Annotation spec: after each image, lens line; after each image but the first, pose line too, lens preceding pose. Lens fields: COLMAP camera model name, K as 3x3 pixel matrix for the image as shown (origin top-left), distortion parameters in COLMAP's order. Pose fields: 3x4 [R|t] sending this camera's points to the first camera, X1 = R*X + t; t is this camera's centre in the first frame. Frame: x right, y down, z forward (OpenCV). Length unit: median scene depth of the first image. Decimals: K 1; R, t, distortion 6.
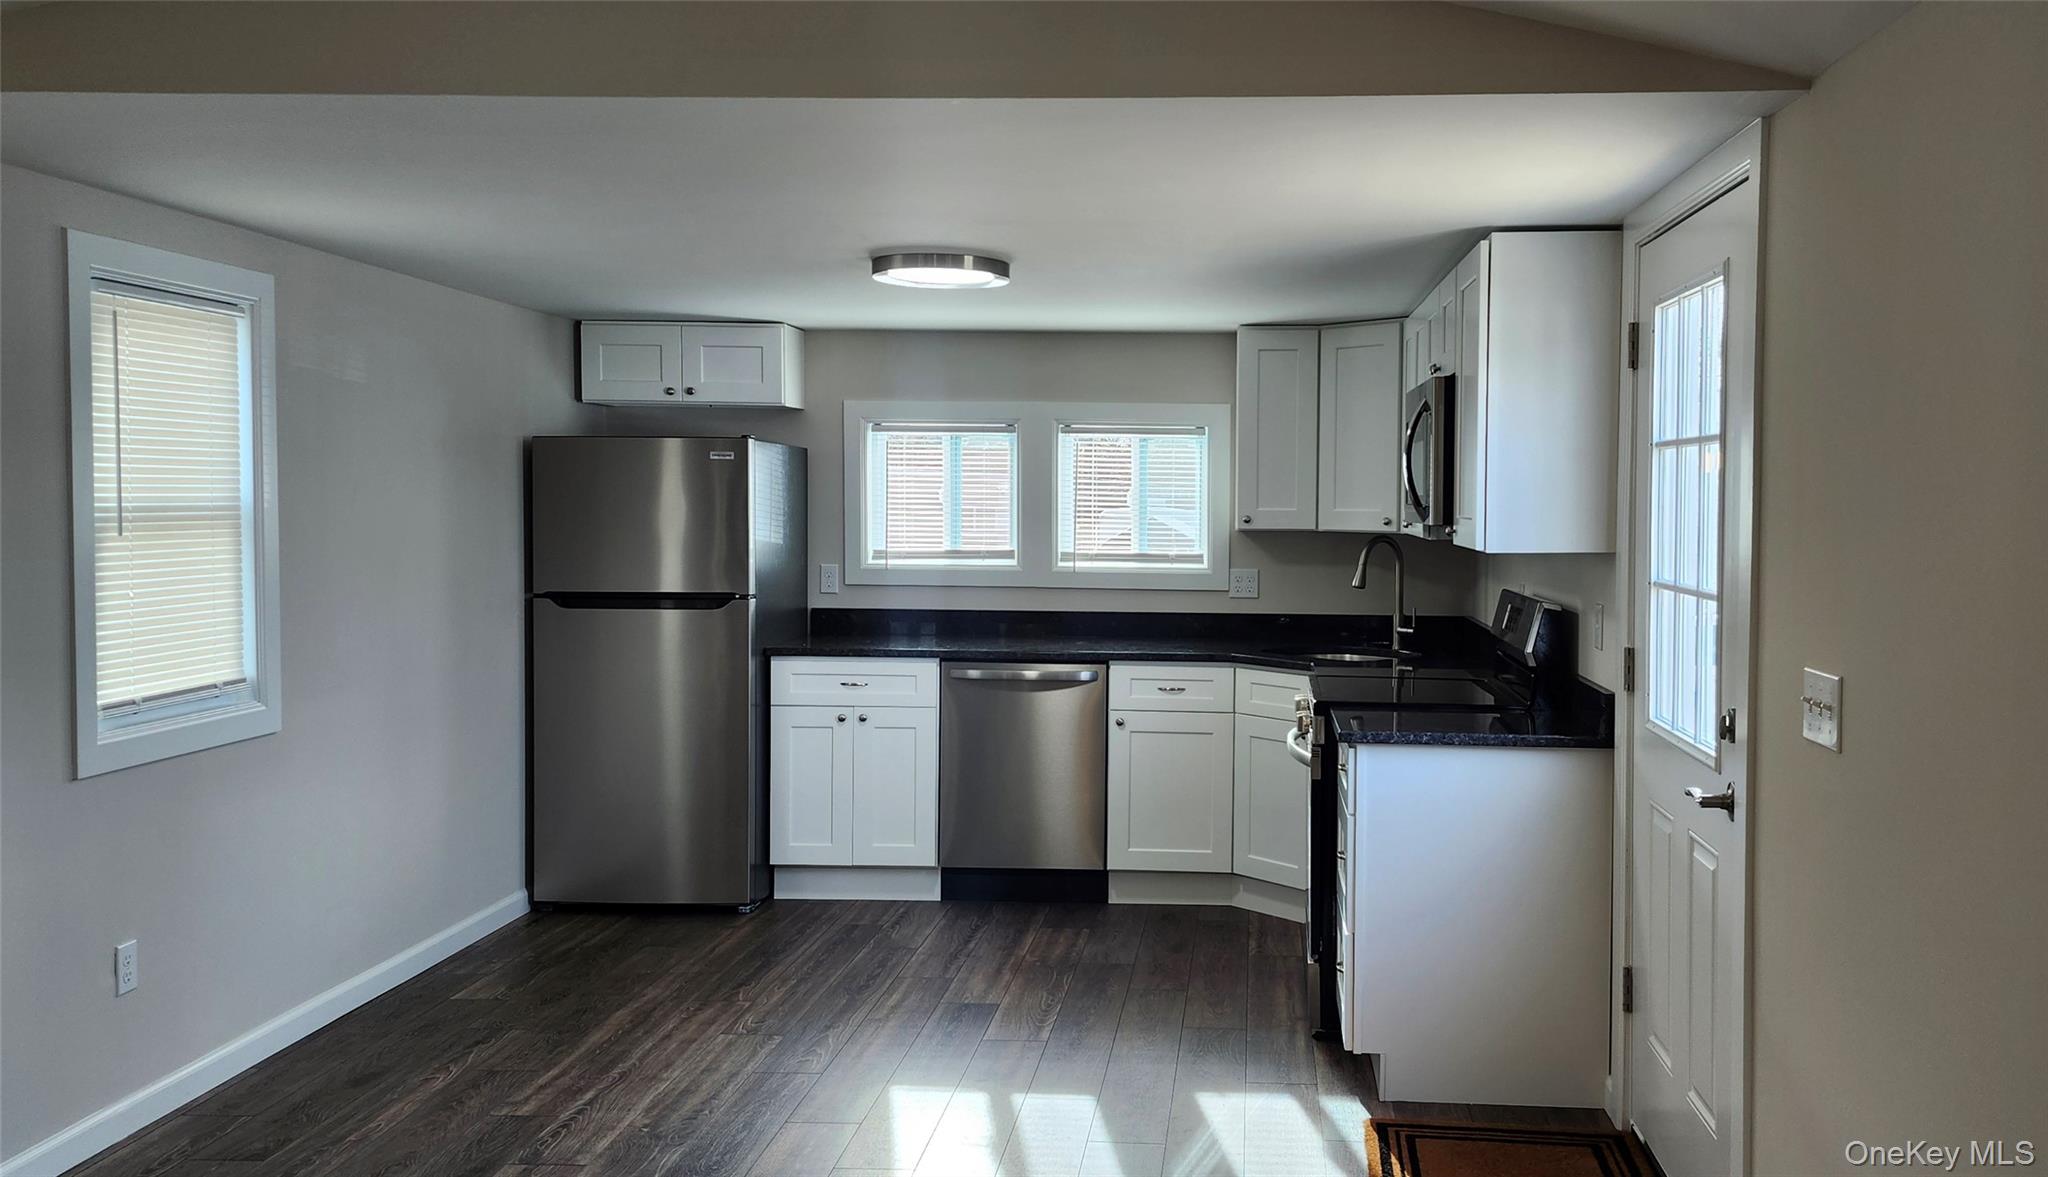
lens RADIAL K [[2226.6, 0, 1027.4], [0, 2226.6, 596.2], [0, 0, 1]] dist [0.175683, 0.000000]
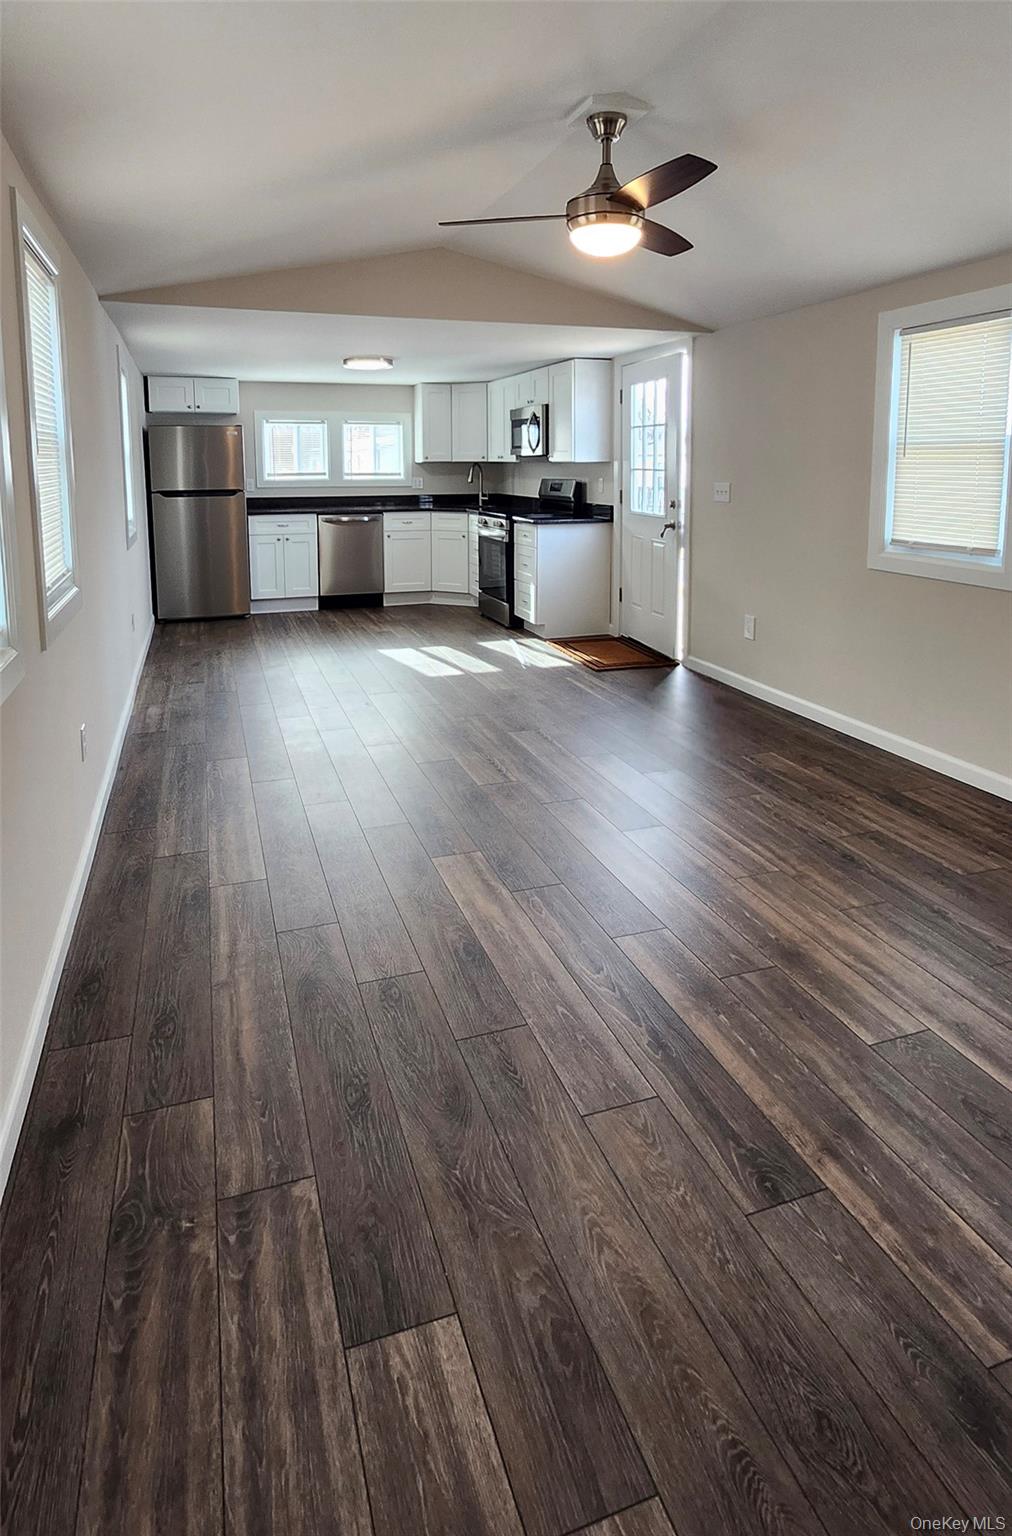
lens RADIAL K [[1399.5, 0, 508.6], [0, 1399.5, 767.3], [0, 0, 1]] dist [-0.074384, 0.000000]
pose [[0.895178, -0.098933, 0.434590, -0.562018], [0.028761, 0.985844, 0.165183, 0.056440], [-0.444780, -0.135369, 0.885351, -0.546710]]
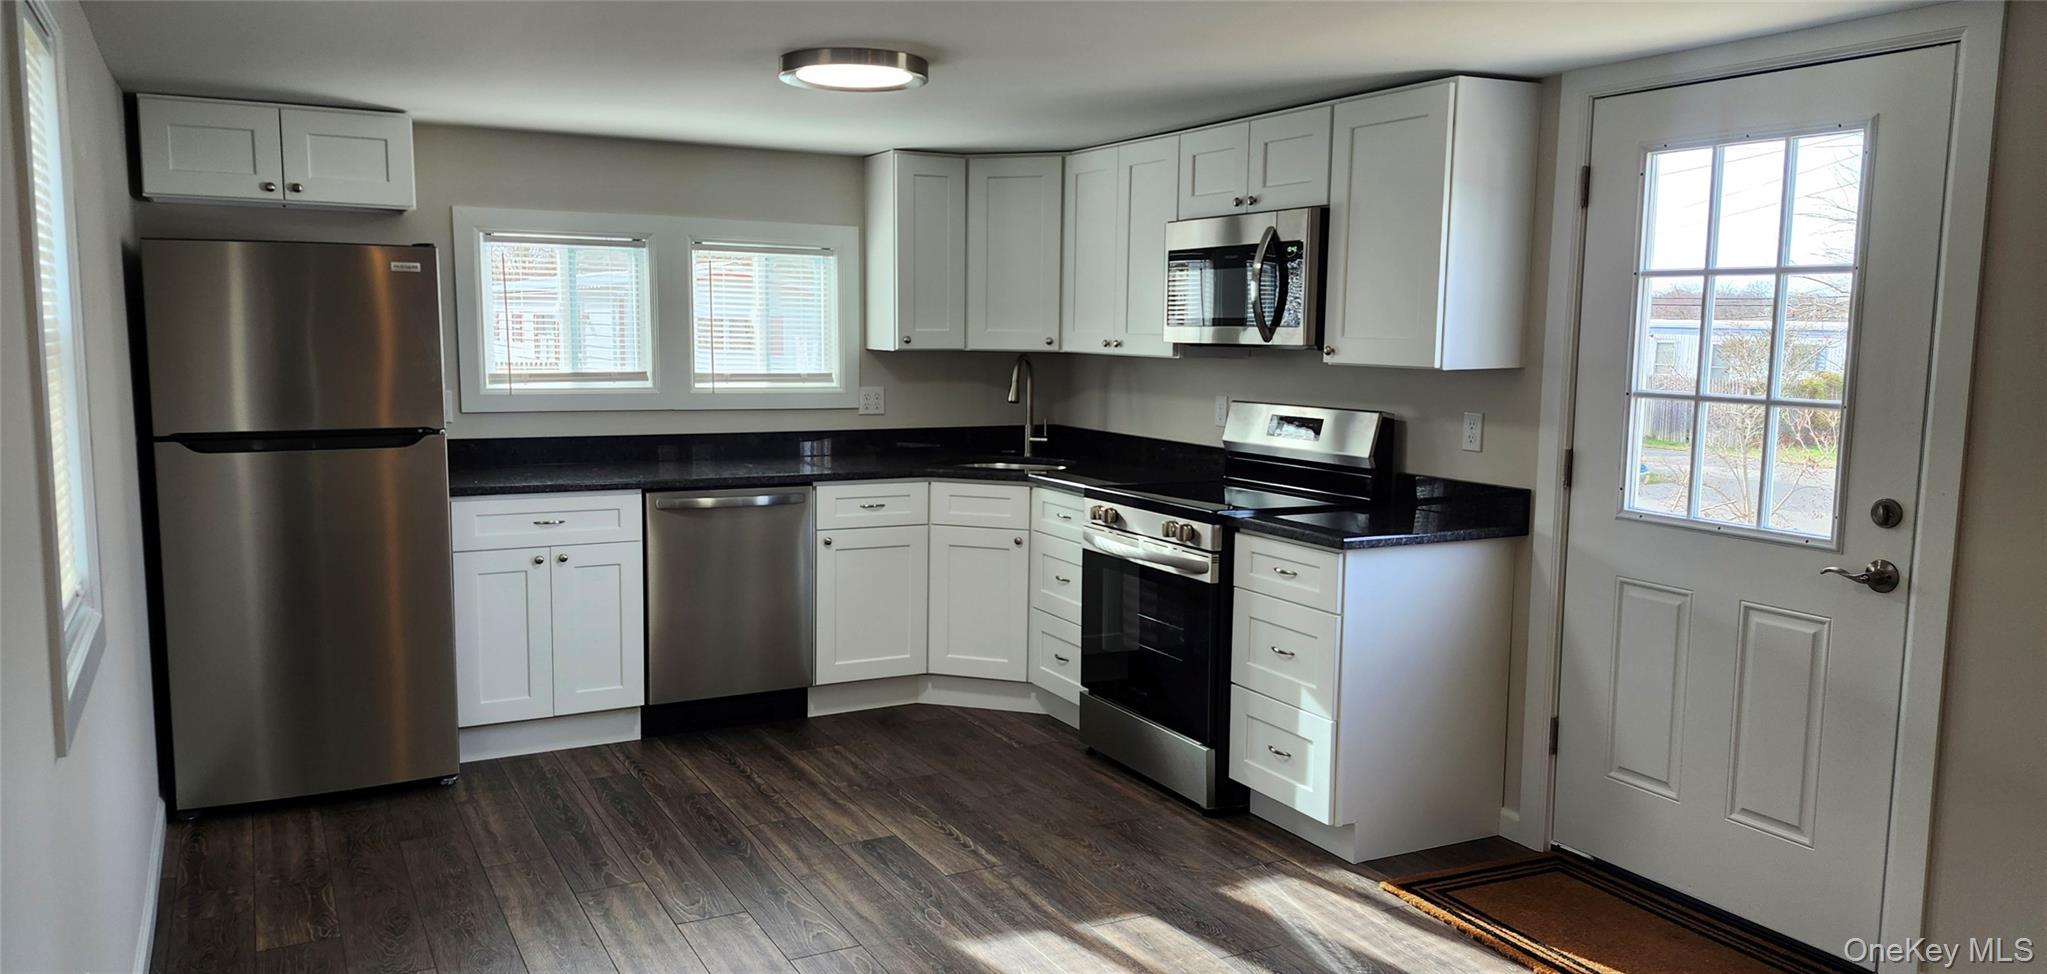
lens RADIAL K [[1695.0, 0, 988.1], [0, 1695.0, 571.9], [0, 0, 1]] dist [0.037252, -0.036542]
pose [[0.792431, -0.088359, 0.603528, -0.358879], [0.023801, 0.993178, 0.114155, -0.015782], [-0.609497, -0.076096, 0.789128, 0.336942]]
